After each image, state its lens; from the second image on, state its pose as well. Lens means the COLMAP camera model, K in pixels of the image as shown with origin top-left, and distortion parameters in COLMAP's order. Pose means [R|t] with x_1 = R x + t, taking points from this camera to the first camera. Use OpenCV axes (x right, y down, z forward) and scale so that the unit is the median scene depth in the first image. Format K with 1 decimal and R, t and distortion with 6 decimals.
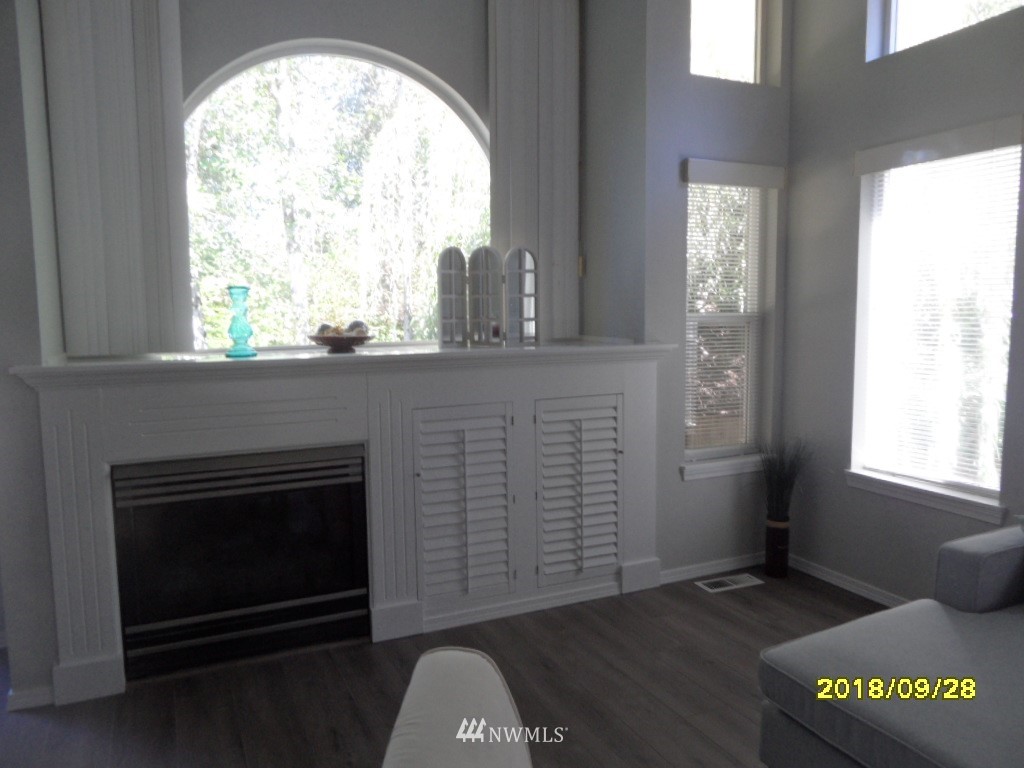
lens RADIAL K [[750.8, 0, 512.0], [0, 750.8, 384.0], [0, 0, 1]] dist [-0.027160, 0.015655]
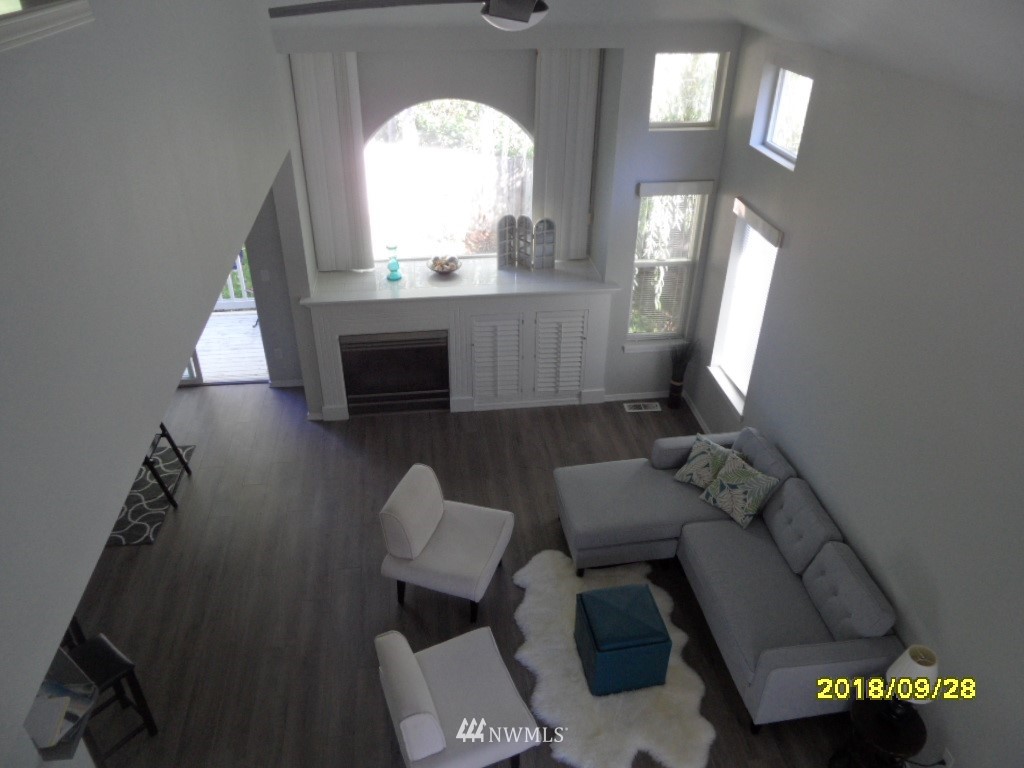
lens RADIAL K [[750.1, 0, 495.1], [0, 750.1, 382.4], [0, 0, 1]] dist [0.001043, 0.002084]
pose [[0.952389, 0.169645, -0.253327, 0.441855], [-0.043101, 0.897469, 0.438967, -0.647818], [0.301822, -0.407149, 0.862052, -0.758198]]
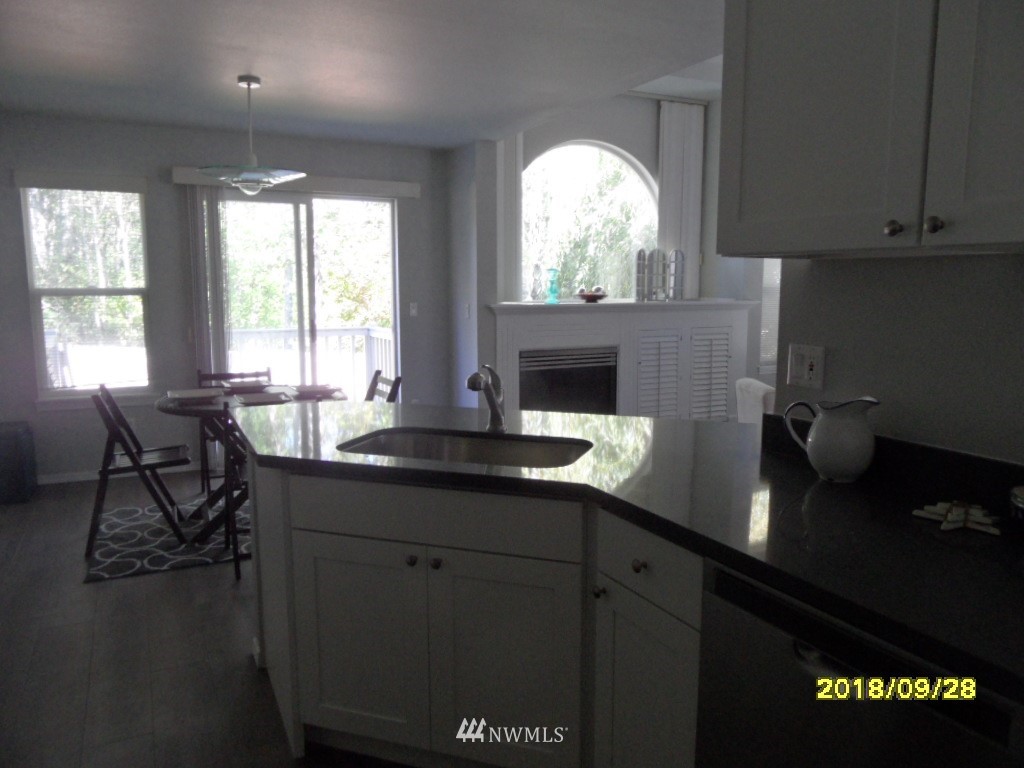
lens RADIAL K [[750.8, 0, 512.0], [0, 750.8, 384.0], [0, 0, 1]] dist [-0.027160, 0.015655]
pose [[0.999316, 0.003582, 0.036814, -0.501426], [-0.004637, 0.999580, 0.028609, 0.111622], [-0.036696, -0.028760, 0.998913, -0.932963]]
